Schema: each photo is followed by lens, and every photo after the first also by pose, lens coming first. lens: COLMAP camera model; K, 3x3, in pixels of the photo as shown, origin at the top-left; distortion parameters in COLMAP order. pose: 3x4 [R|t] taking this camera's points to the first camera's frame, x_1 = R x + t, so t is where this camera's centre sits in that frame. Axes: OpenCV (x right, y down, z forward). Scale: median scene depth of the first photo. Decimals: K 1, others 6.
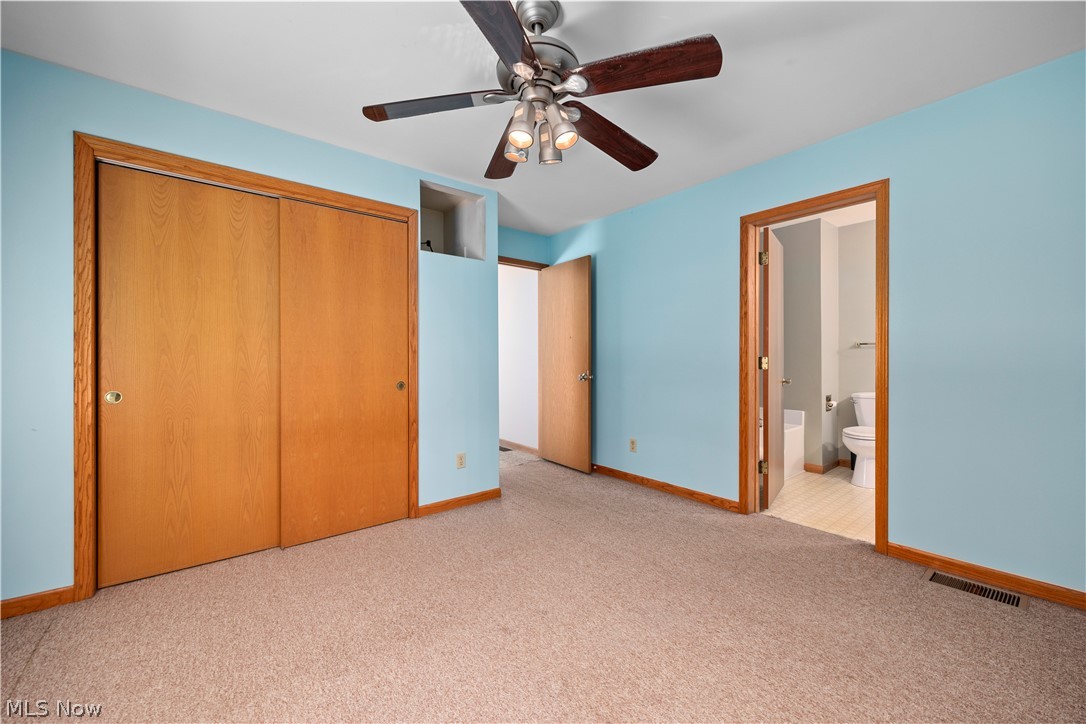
lens RADIAL K [[426.0, 0, 543.0], [0, 426.0, 362.0], [0, 0, 1]] dist [0.000370, -0.000130]
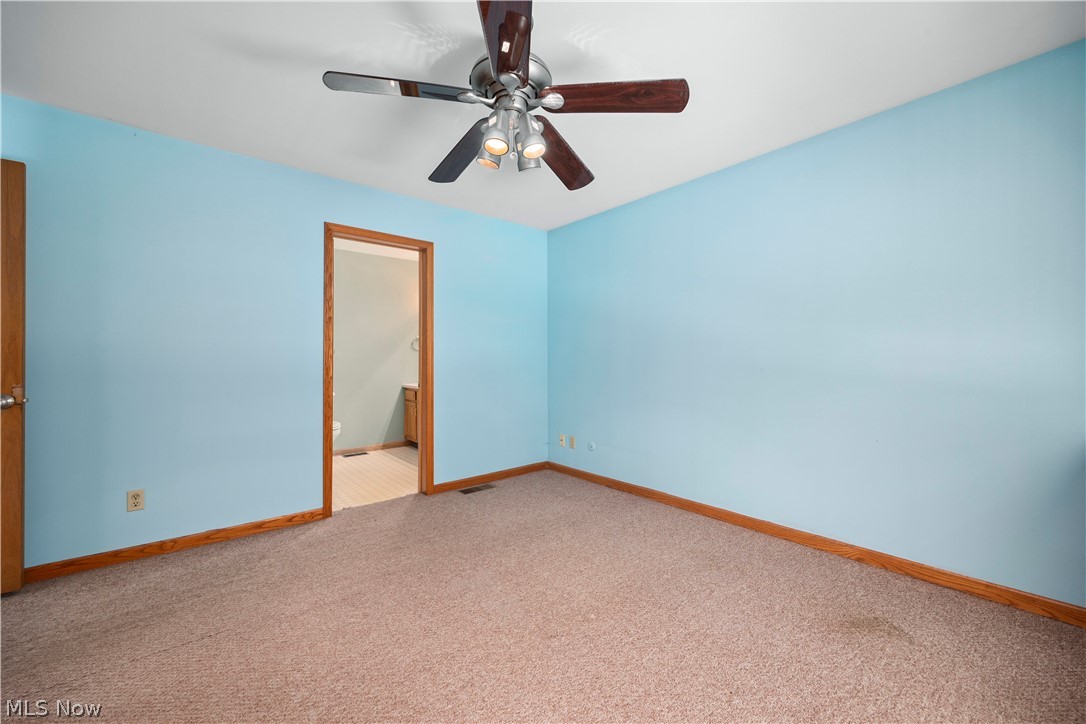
lens RADIAL K [[426.0, 0, 543.0], [0, 426.0, 362.0], [0, 0, 1]] dist [0.000370, -0.000130]
pose [[-0.018511, -0.000631, 0.999828, -0.552117], [0.014124, 0.999900, 0.000892, -0.004151], [-0.999729, 0.014138, -0.018501, 0.509299]]
